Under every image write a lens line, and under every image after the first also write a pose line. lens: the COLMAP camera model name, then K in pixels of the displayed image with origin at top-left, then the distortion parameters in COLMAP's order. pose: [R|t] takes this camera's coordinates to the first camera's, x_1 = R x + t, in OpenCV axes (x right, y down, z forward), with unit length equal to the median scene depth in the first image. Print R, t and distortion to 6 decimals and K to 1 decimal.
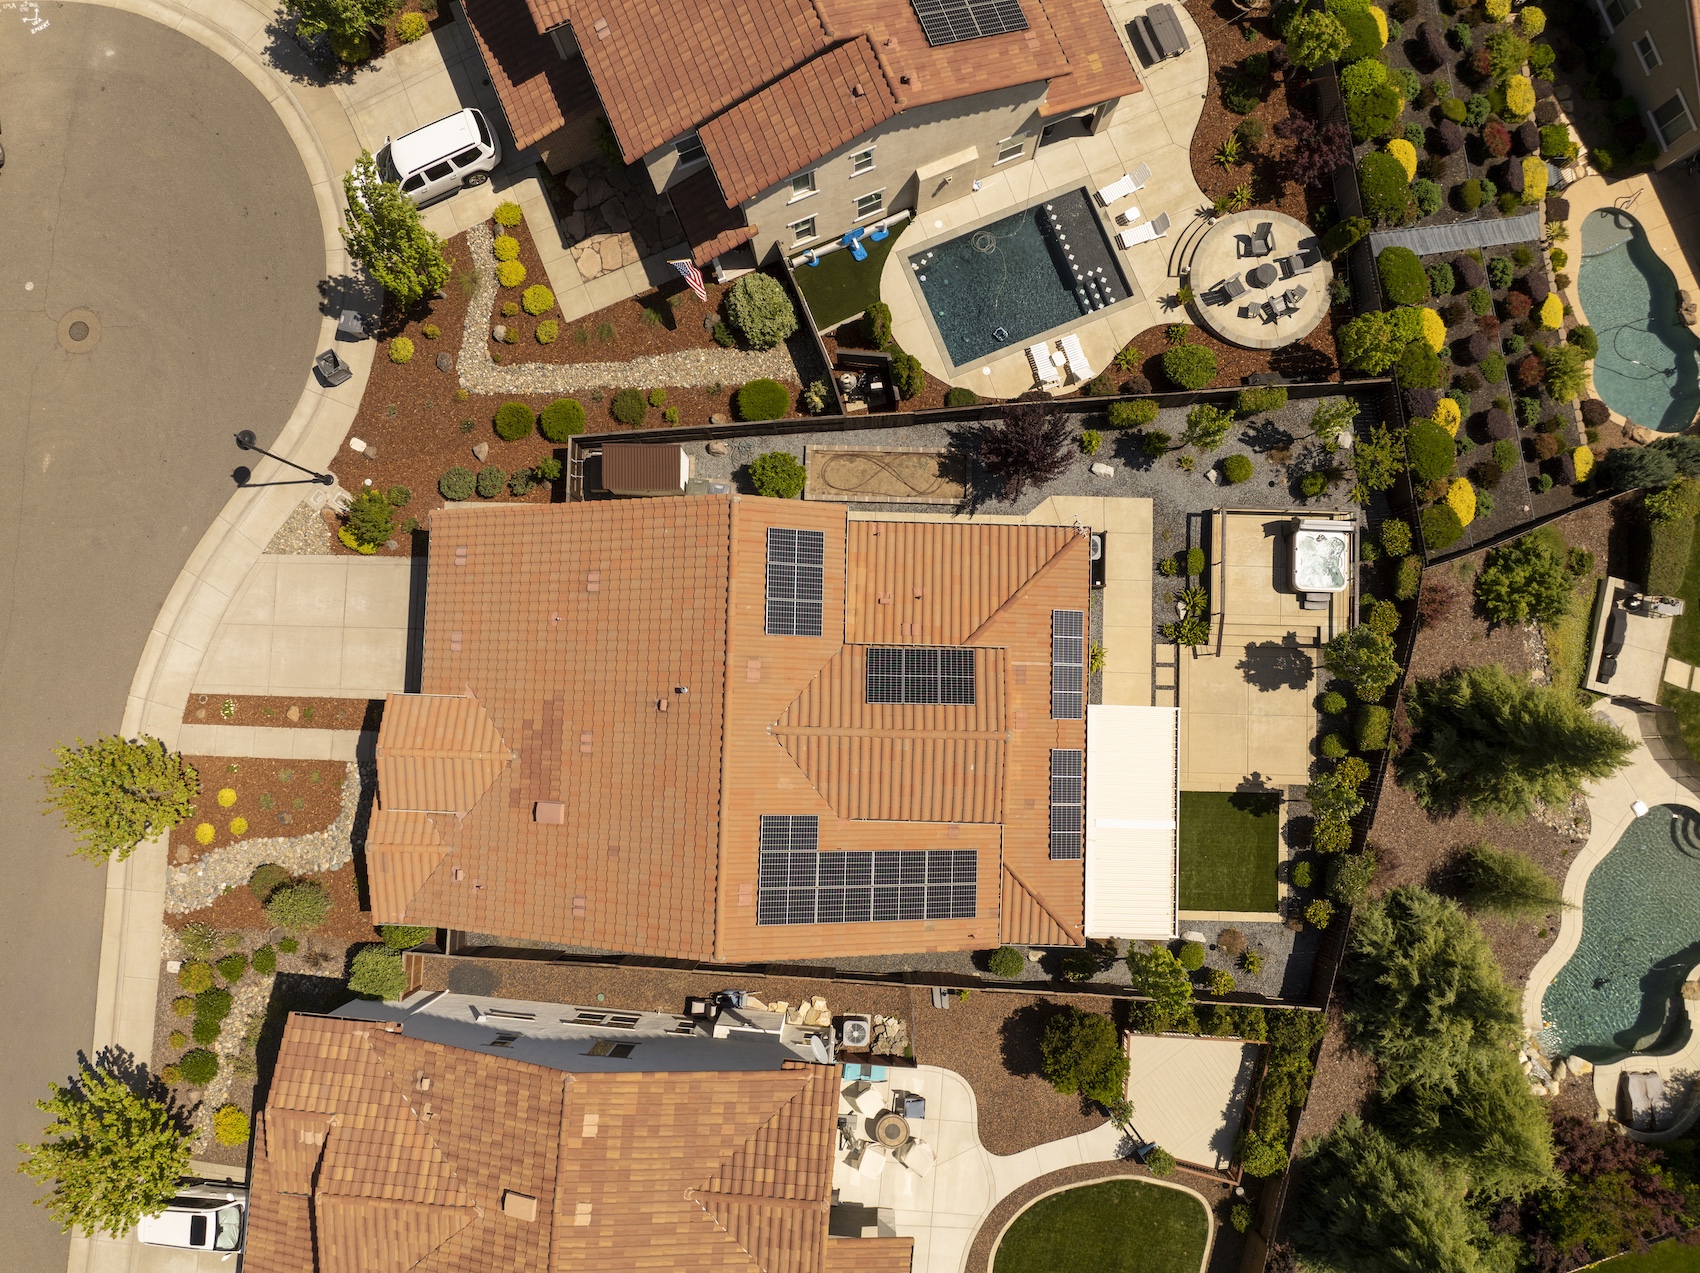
lens RADIAL K [[1196.0, 0, 852.7], [0, 1196.0, 637.3], [0, 0, 1]] dist [-0.048458, 0.014103]
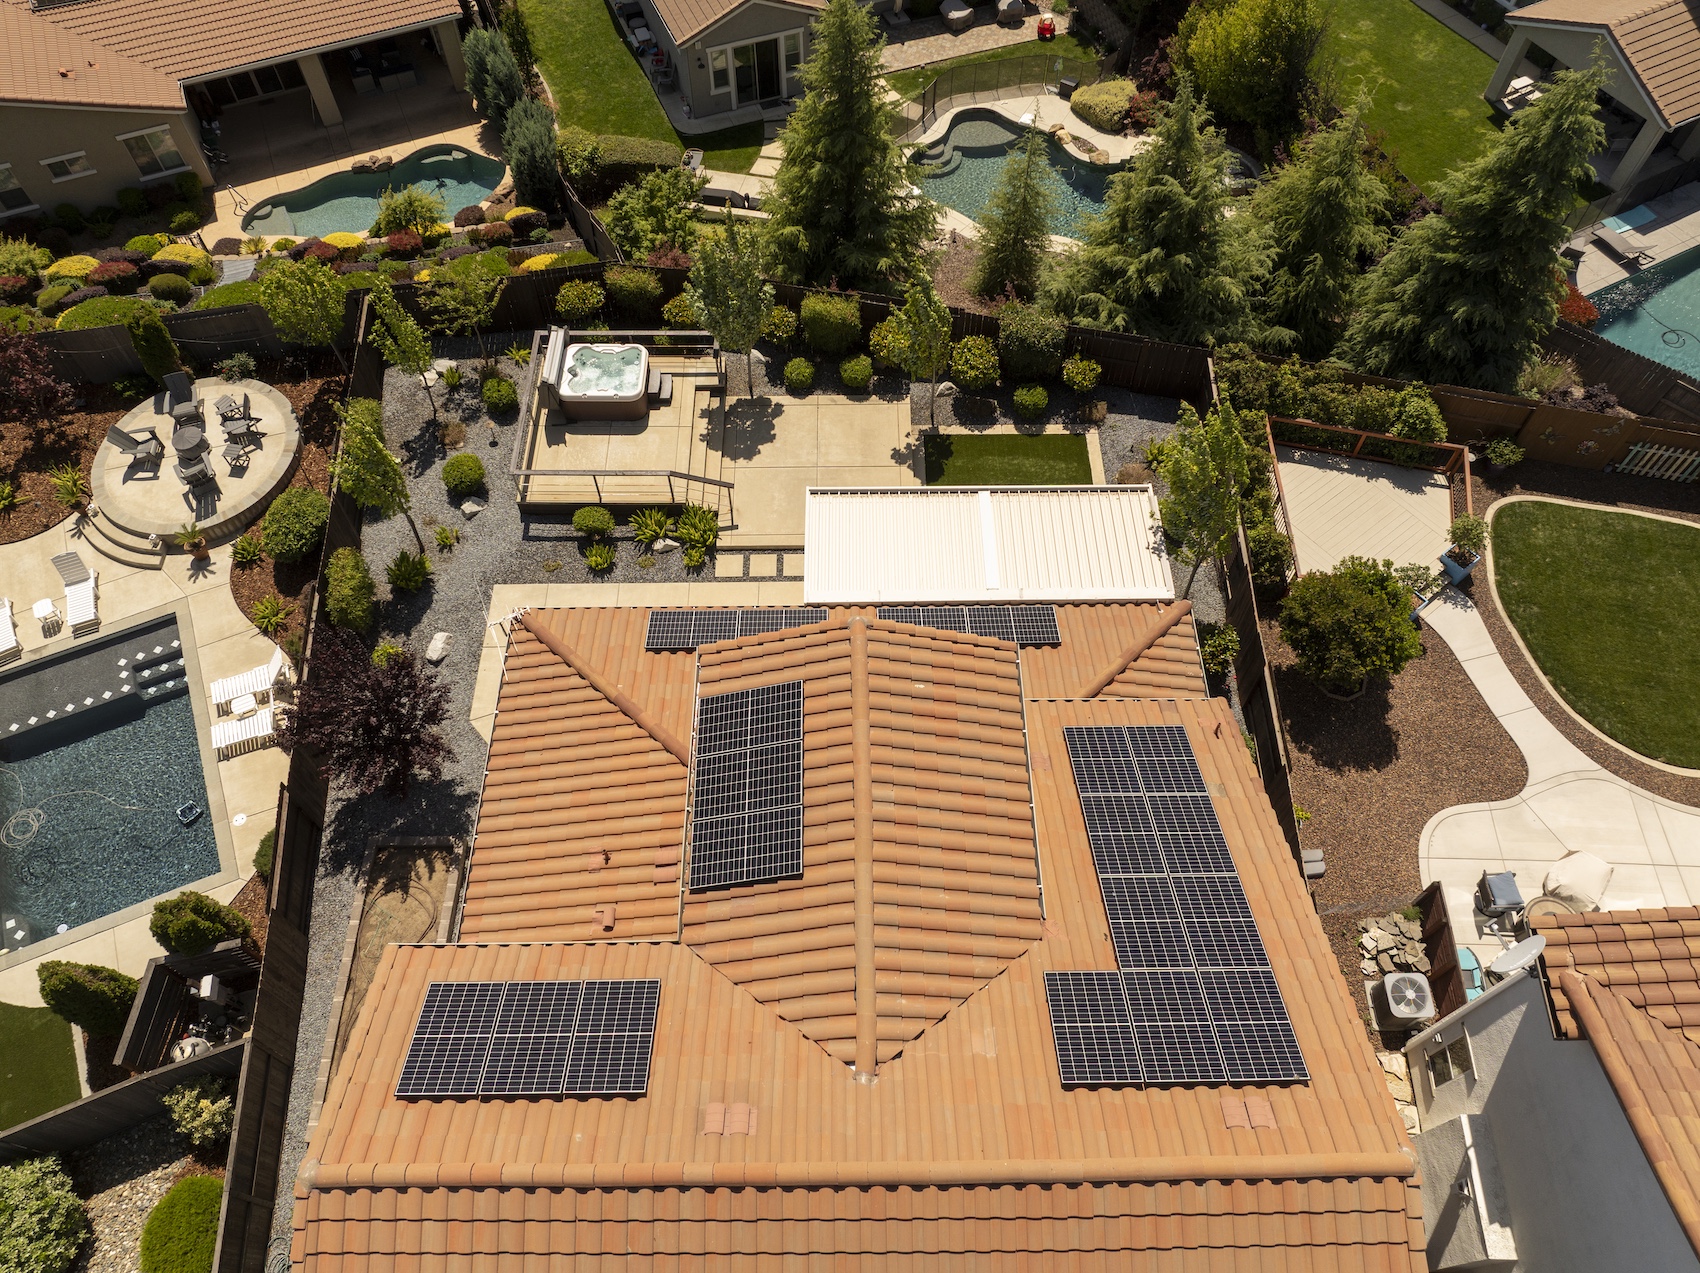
lens RADIAL K [[1196.0, 0, 857.8], [0, 1196.0, 637.1], [0, 0, 1]] dist [-0.048458, 0.014103]
pose [[-0.040522, -0.833964, 0.550329, -0.146339], [0.996873, 0.003648, 0.078930, 0.033011], [-0.067833, 0.551807, 0.831209, 0.459538]]
